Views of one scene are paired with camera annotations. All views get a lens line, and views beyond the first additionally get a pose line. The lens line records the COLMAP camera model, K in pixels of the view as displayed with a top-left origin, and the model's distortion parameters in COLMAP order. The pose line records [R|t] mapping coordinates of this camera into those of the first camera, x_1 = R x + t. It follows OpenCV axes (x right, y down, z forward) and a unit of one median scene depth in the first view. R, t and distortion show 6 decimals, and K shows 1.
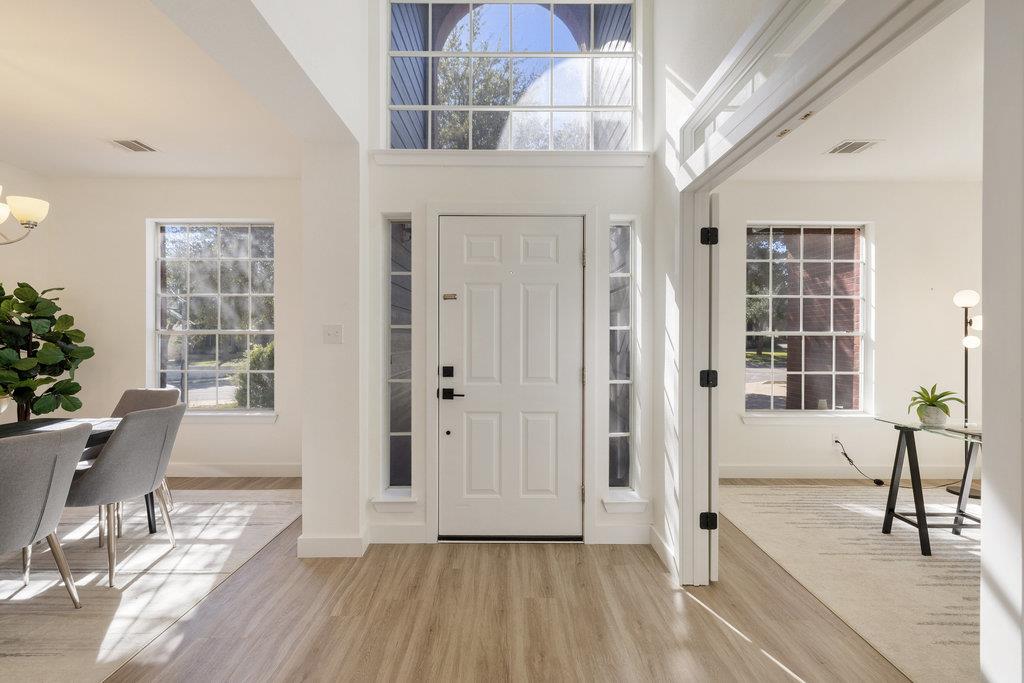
lens RADIAL K [[438.5, 0, 512.0], [0, 438.5, 341.5], [0, 0, 1]] dist [0.000338, 0.000070]
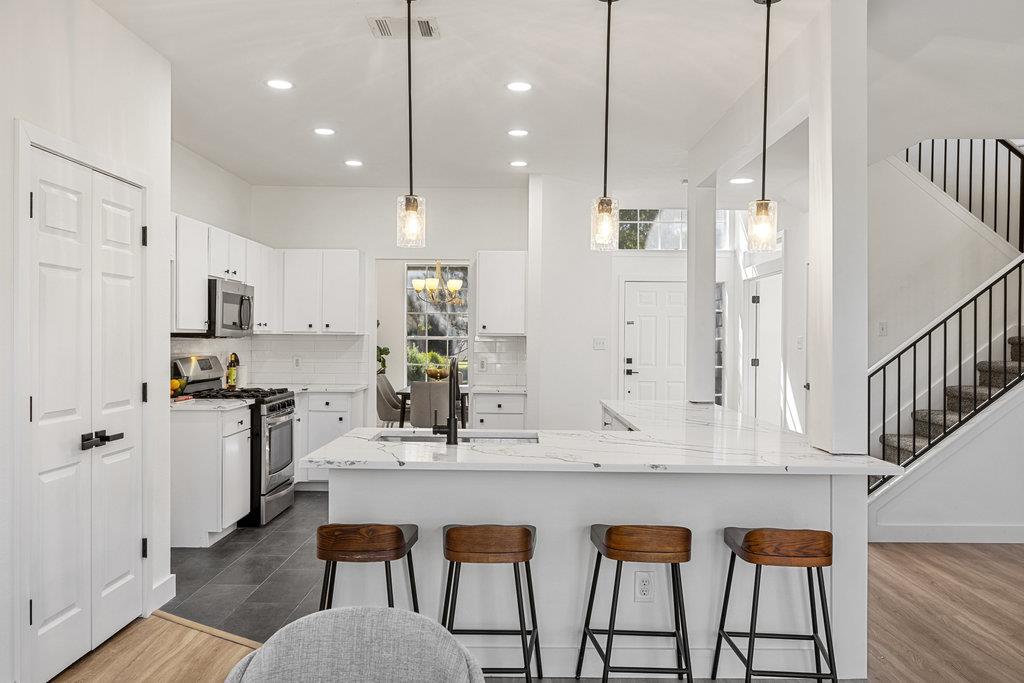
lens RADIAL K [[780.7, 0, 512.0], [0, 780.7, 341.5], [0, 0, 1]] dist [0.000474, 0.000004]
pose [[0.999994, 0.002619, -0.002259, -0.663255], [-0.002629, 0.999986, -0.004518, -0.000507], [0.002247, 0.004524, 0.999987, -2.497741]]
